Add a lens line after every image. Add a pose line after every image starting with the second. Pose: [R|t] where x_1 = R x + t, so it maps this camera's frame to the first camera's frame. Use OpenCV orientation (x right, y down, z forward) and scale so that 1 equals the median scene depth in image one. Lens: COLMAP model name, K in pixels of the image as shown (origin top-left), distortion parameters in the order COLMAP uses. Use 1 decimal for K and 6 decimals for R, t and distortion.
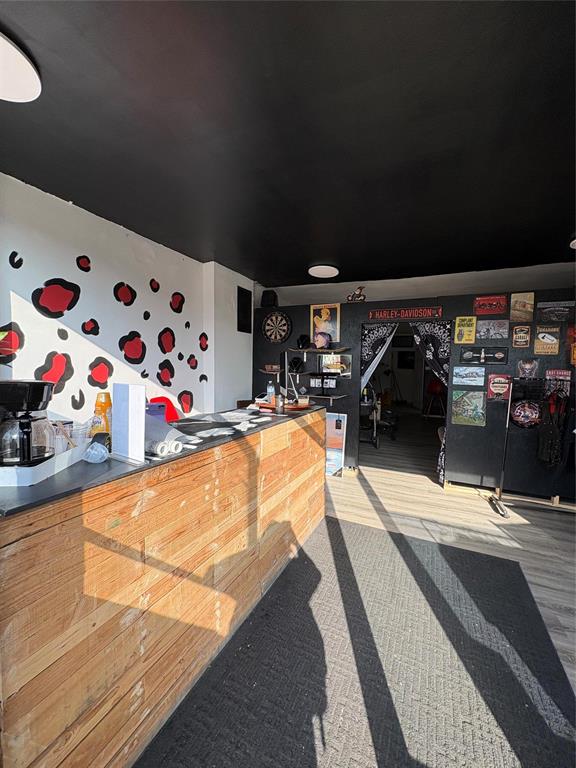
lens RADIAL K [[306.3, 0, 287.1], [0, 306.3, 384.9], [0, 0, 1]] dist [0.002398, -0.000358]
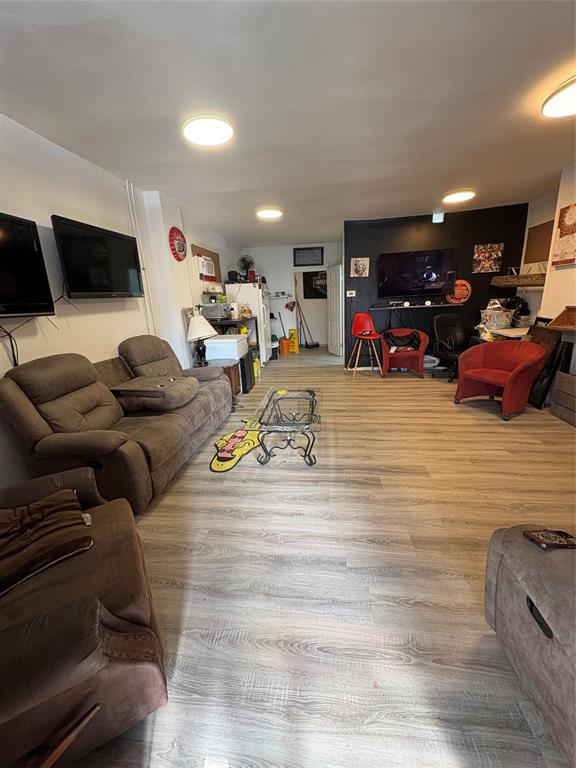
lens RADIAL K [[306.3, 0, 289.9], [0, 306.3, 382.1], [0, 0, 1]] dist [0.002398, -0.000358]
pose [[0.950991, -0.137580, 0.276925, 0.370519], [0.083381, 0.976488, 0.198791, -0.033395], [-0.297764, -0.165958, 0.940104, 1.088179]]
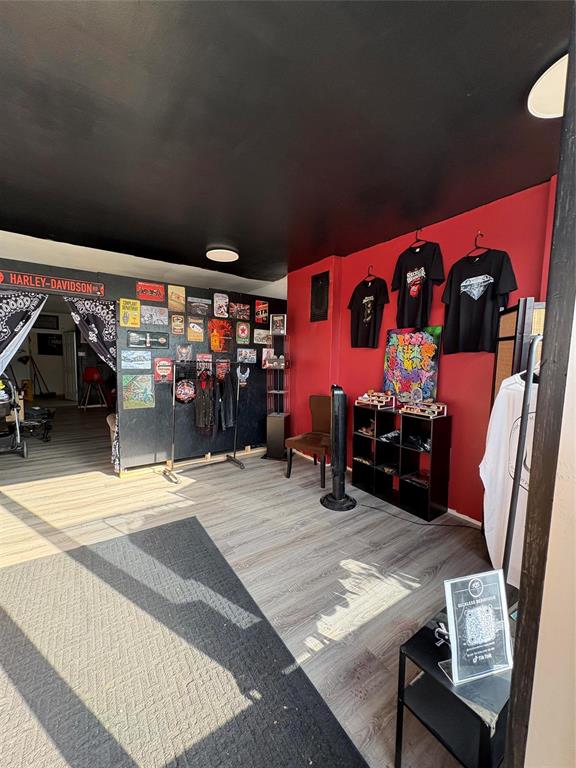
lens RADIAL K [[306.3, 0, 287.5], [0, 306.3, 383.6], [0, 0, 1]] dist [0.002398, -0.000358]
pose [[0.508491, -0.078076, 0.857521, -0.027105], [0.046379, 0.996918, 0.063266, 0.008647], [-0.859818, 0.007601, 0.510545, 0.063599]]
